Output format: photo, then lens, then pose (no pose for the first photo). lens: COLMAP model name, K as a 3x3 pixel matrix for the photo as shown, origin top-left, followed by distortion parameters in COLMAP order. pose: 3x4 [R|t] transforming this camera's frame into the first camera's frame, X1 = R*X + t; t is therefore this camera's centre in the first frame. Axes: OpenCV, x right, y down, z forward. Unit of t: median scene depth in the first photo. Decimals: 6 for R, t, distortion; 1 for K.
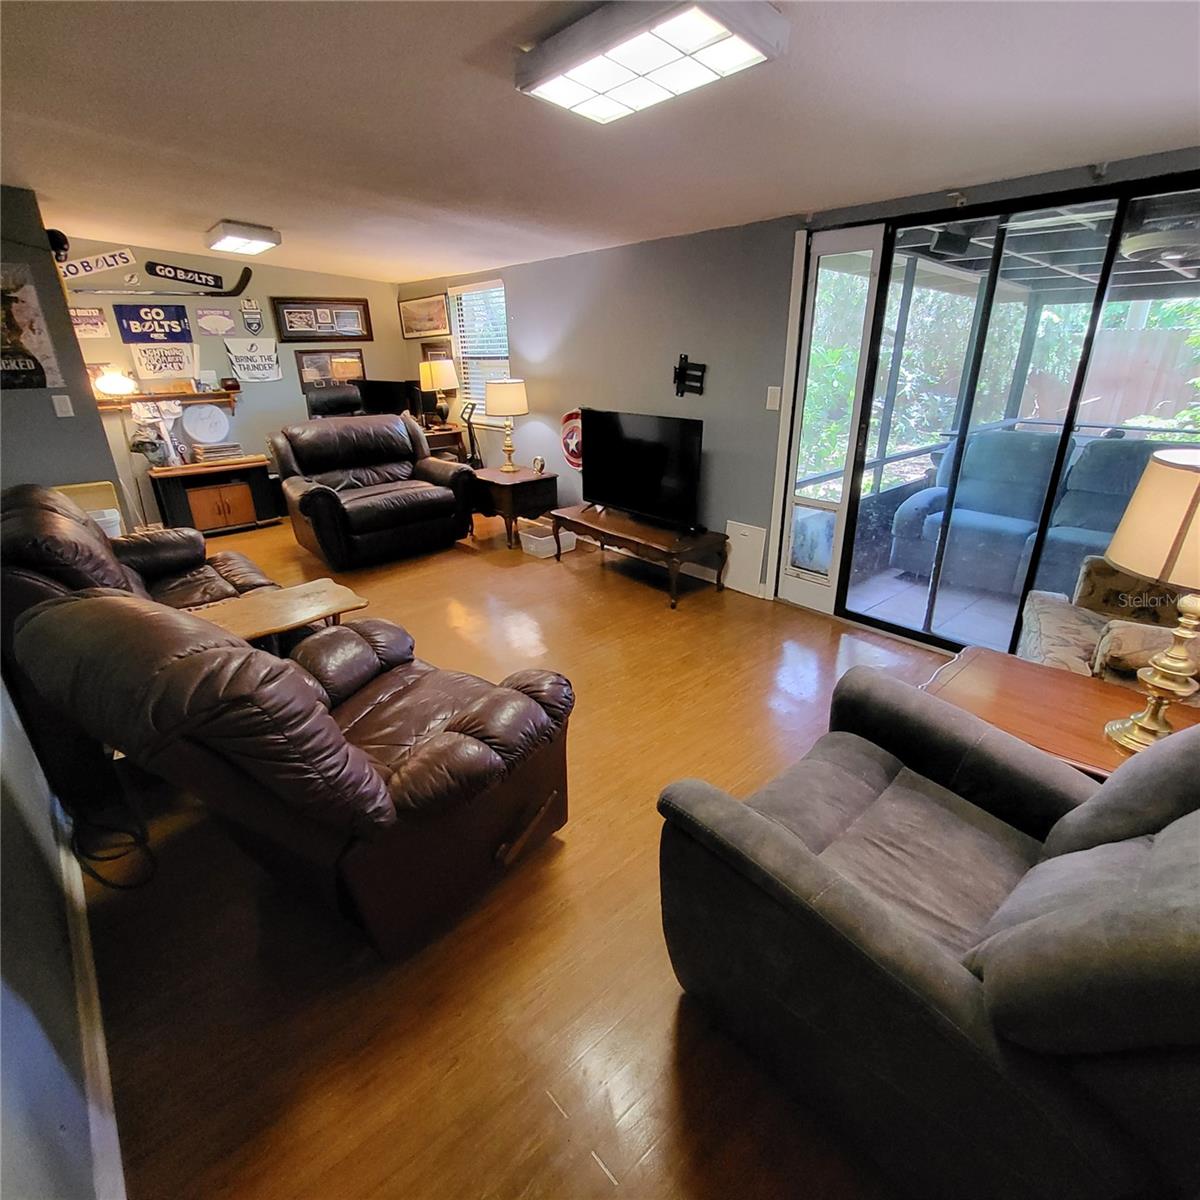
lens RADIAL K [[632.6, 0, 599.4], [0, 632.6, 595.8], [0, 0, 1]] dist [-0.000141, -0.001336]
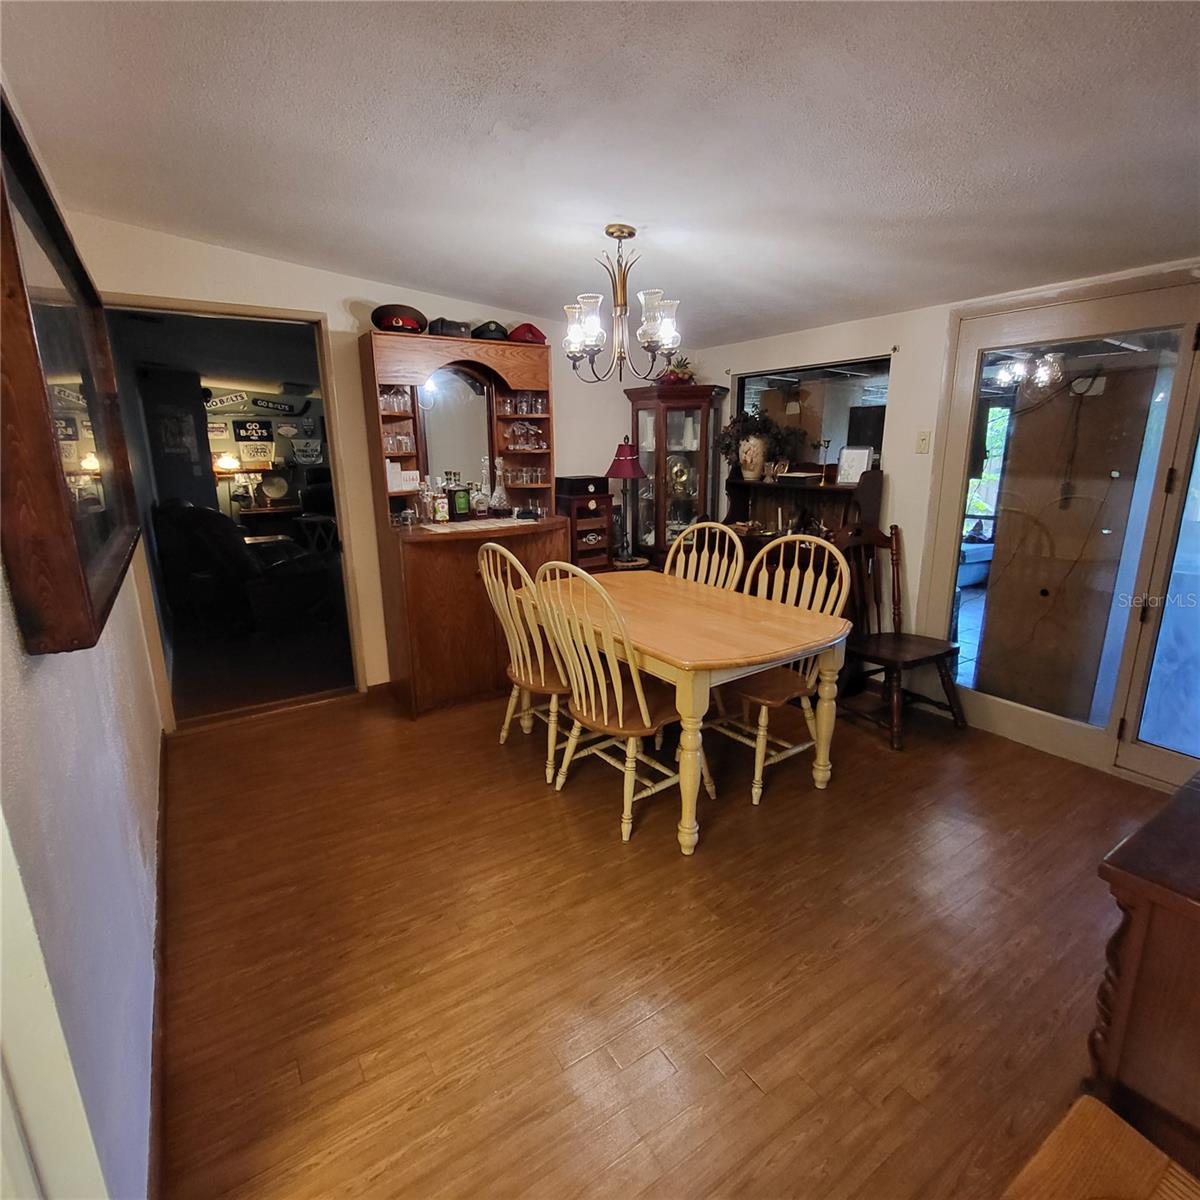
lens RADIAL K [[627.8, 0, 599.2], [0, 627.8, 595.6], [0, 0, 1]] dist [0.002358, 0.000159]
pose [[0.991013, 0.041991, -0.127000, 0.502836], [-0.059984, 0.988140, -0.141352, 0.217617], [0.119558, 0.147700, 0.981779, -0.548845]]
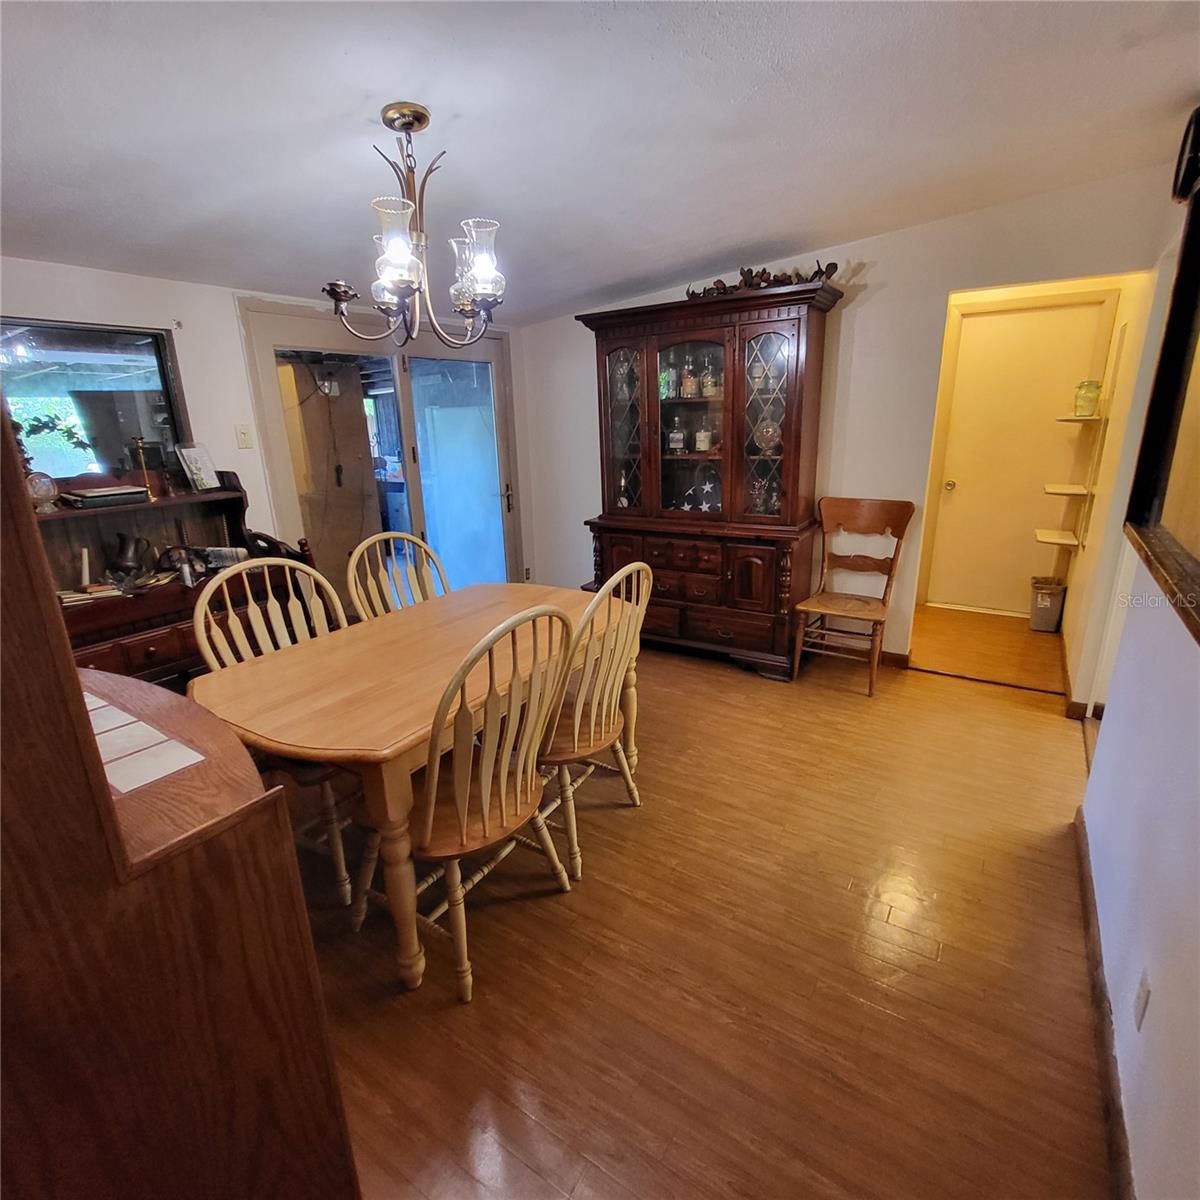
lens RADIAL K [[632.6, 0, 599.4], [0, 632.6, 595.8], [0, 0, 1]] dist [-0.000141, -0.001336]
pose [[-0.265592, -0.226192, 0.937176, -0.781917], [0.409991, 0.853307, 0.322140, -0.345601], [-0.872564, 0.469792, -0.133895, 0.887713]]
